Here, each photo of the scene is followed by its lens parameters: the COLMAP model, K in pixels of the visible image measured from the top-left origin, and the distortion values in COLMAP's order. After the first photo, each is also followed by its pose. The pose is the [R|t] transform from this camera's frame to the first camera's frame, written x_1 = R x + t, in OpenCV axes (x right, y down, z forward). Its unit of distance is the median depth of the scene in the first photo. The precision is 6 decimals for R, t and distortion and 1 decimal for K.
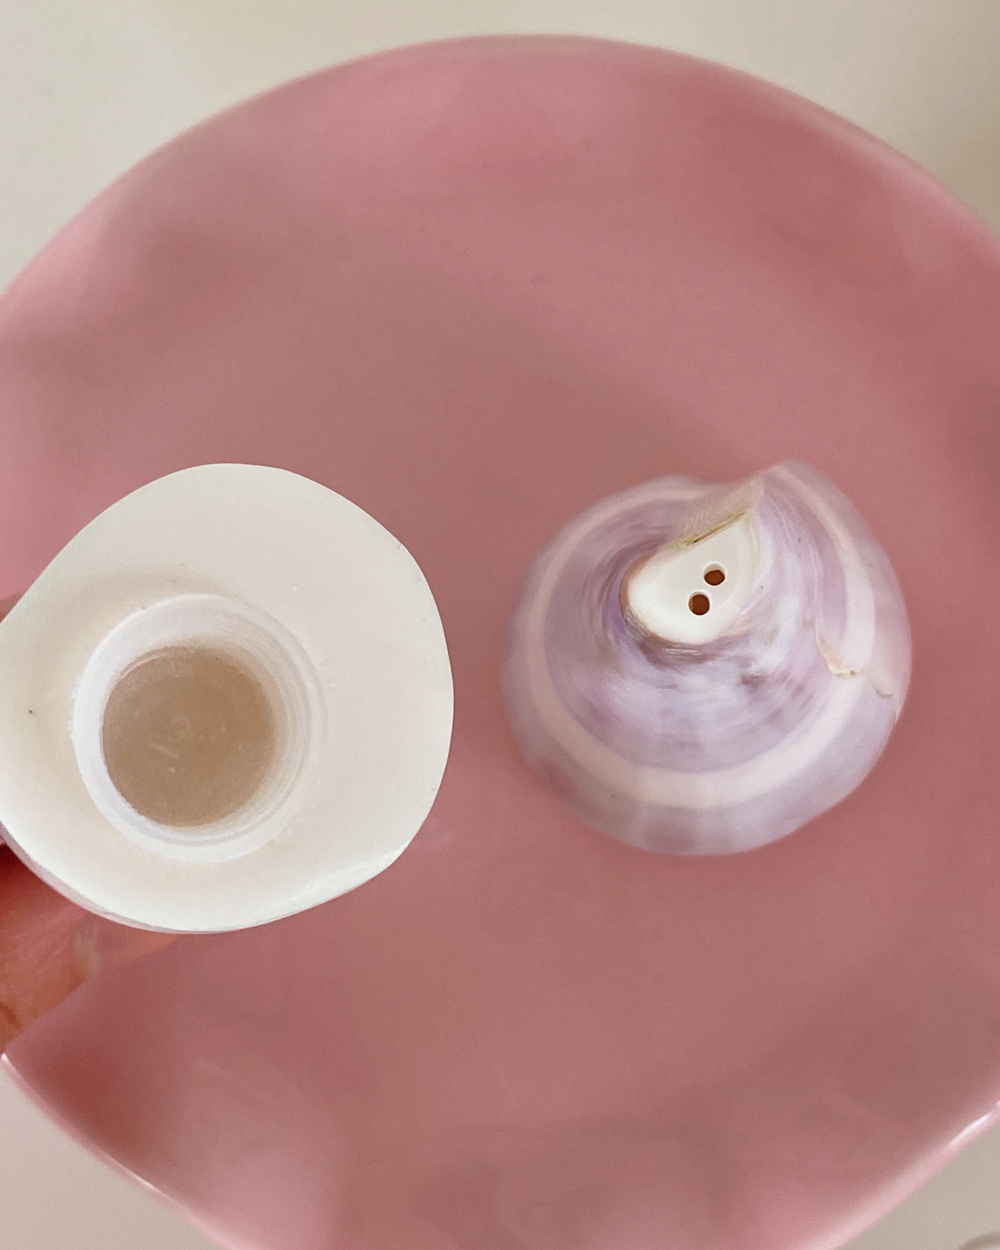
lens RADIAL K [[2076.9, 0, 499.5], [0, 2076.9, 609.9], [0, 0, 1]] dist [0.276479, -1.249238]
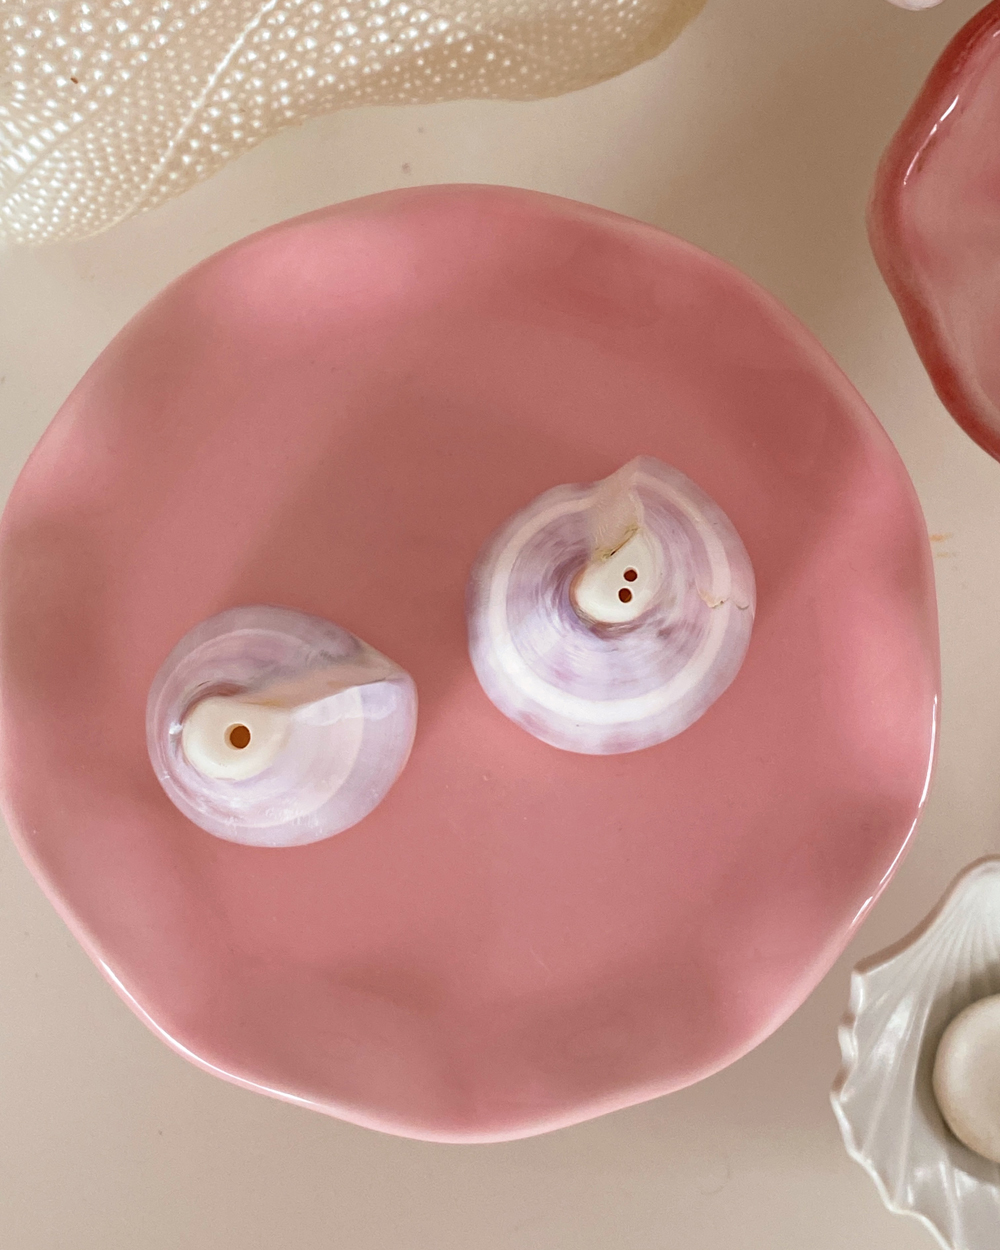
lens RADIAL K [[2076.9, 0, 499.5], [0, 2076.9, 609.9], [0, 0, 1]] dist [0.276479, -1.249238]
pose [[0.966621, -0.241085, 0.086732, -0.115203], [0.236507, 0.969786, 0.059820, -0.095931], [-0.098534, -0.037311, 0.994434, -0.450381]]
